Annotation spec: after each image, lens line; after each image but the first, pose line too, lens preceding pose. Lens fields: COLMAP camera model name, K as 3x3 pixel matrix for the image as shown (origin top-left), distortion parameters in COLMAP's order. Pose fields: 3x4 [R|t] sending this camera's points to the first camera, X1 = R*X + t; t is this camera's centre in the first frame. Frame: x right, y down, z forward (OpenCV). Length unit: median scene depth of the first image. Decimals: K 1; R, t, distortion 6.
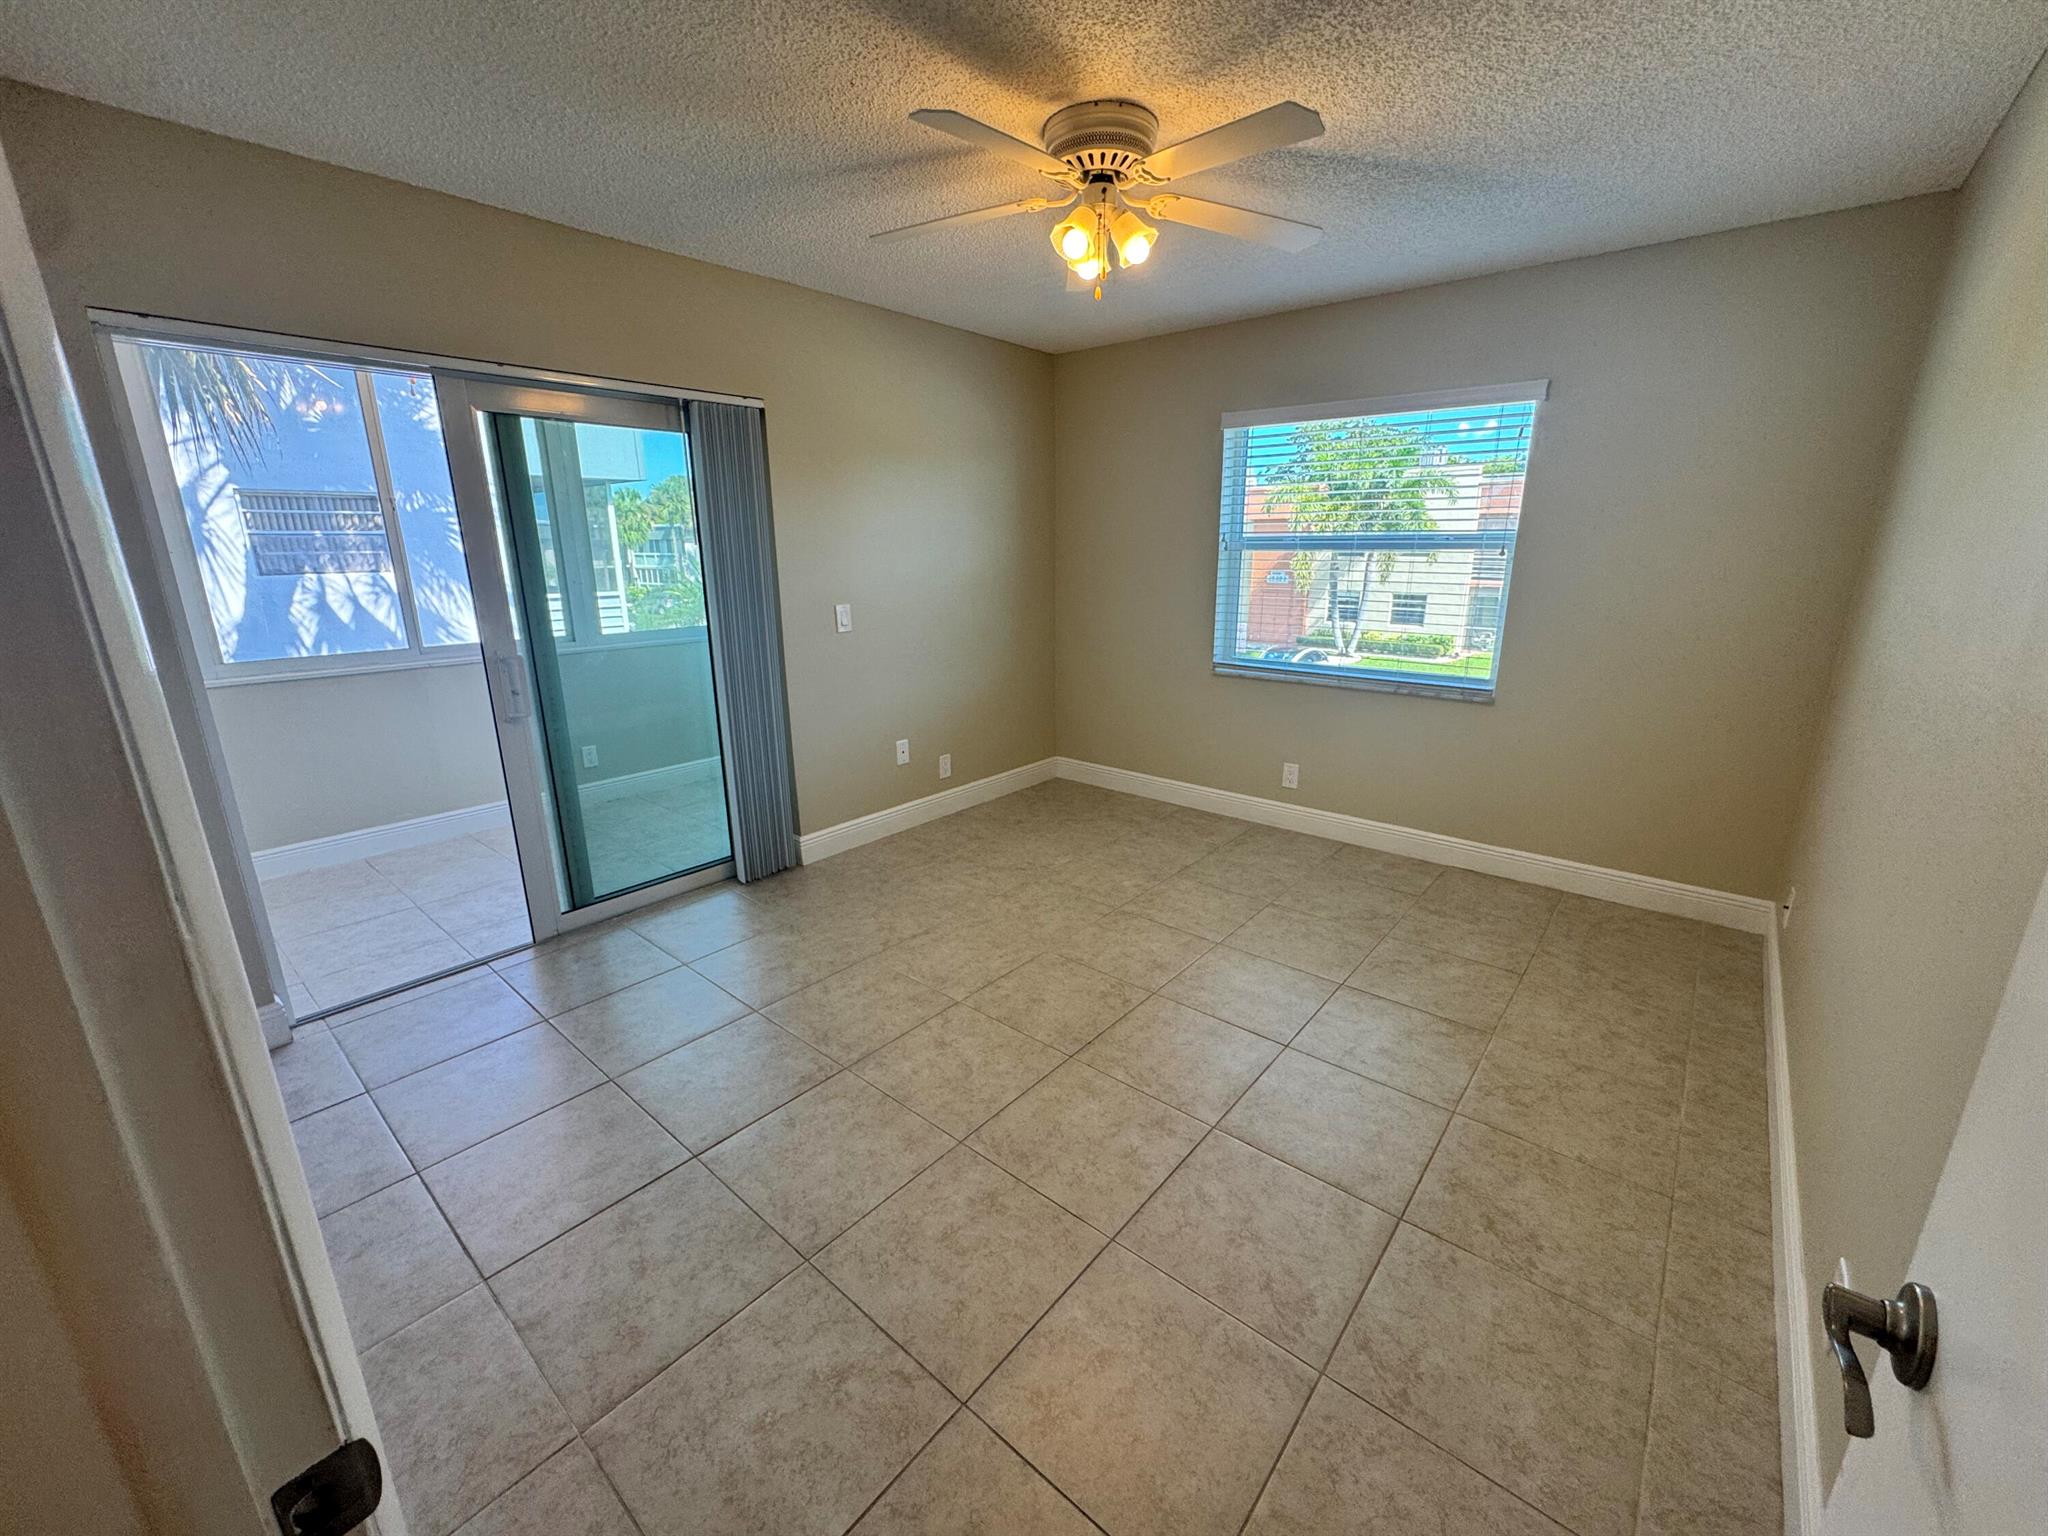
lens RADIAL K [[818.2, 0, 1024.0], [0, 818.2, 768.0], [0, 0, 1]] dist [-0.000434, 0.000117]
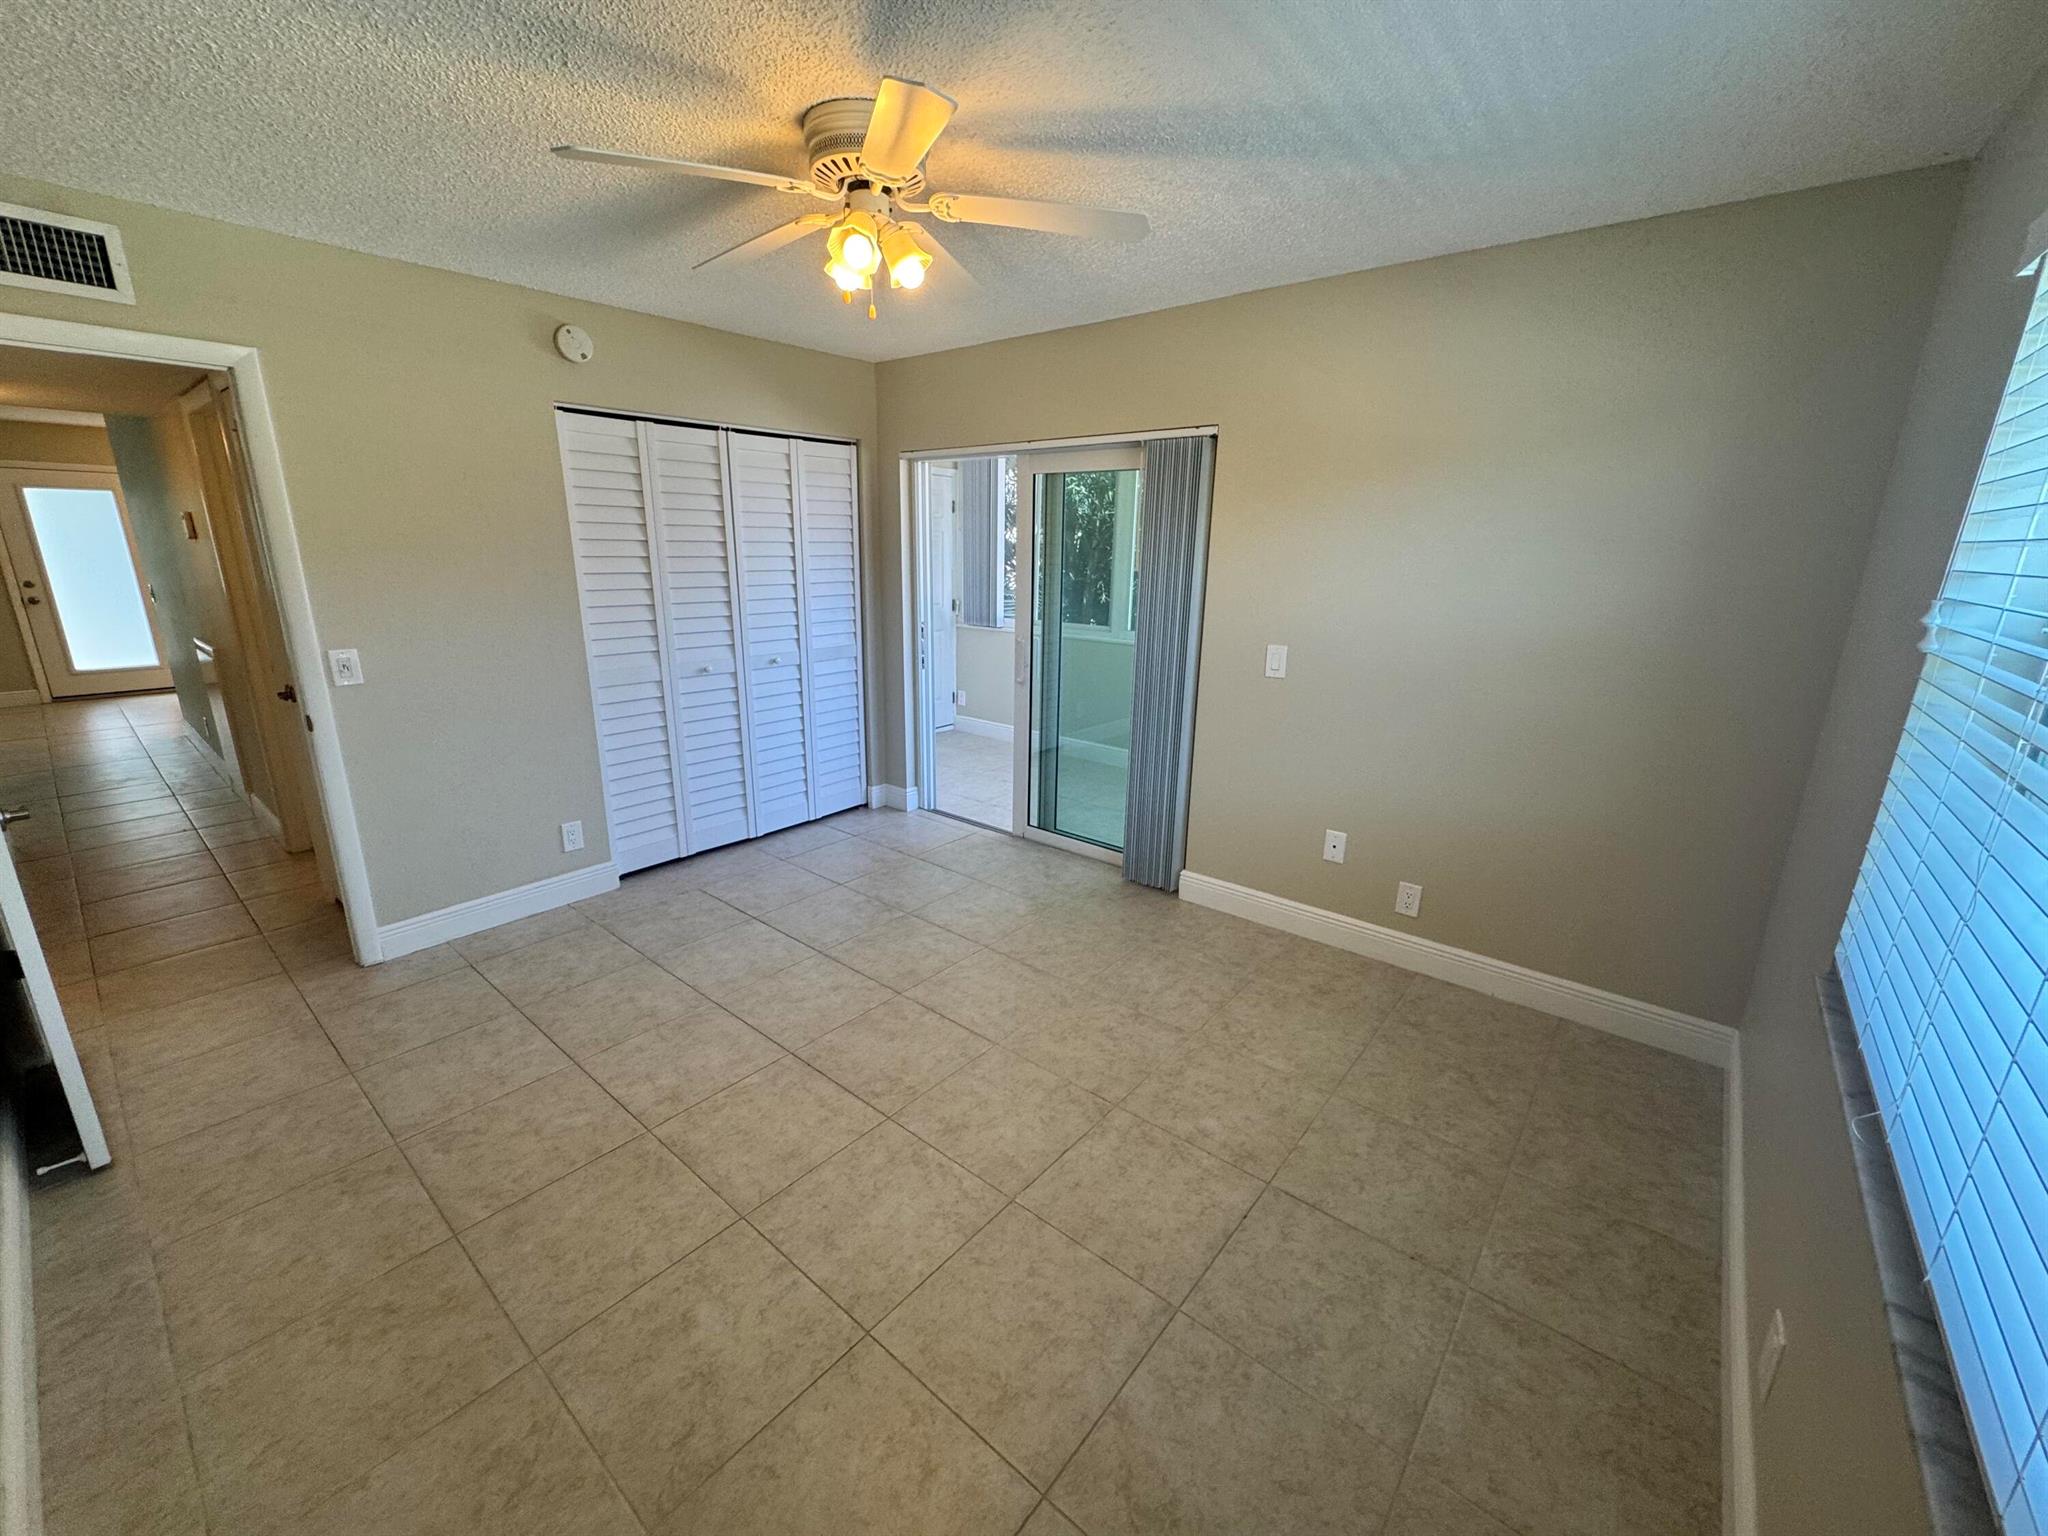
lens RADIAL K [[816.1, 0, 1024.0], [0, 816.1, 768.0], [0, 0, 1]] dist [-0.011583, -0.000152]
pose [[0.013487, 0.272033, -0.962193, 0.718215], [-0.282624, 0.924079, 0.257296, -0.256660], [0.959136, 0.268469, 0.089346, 0.799656]]
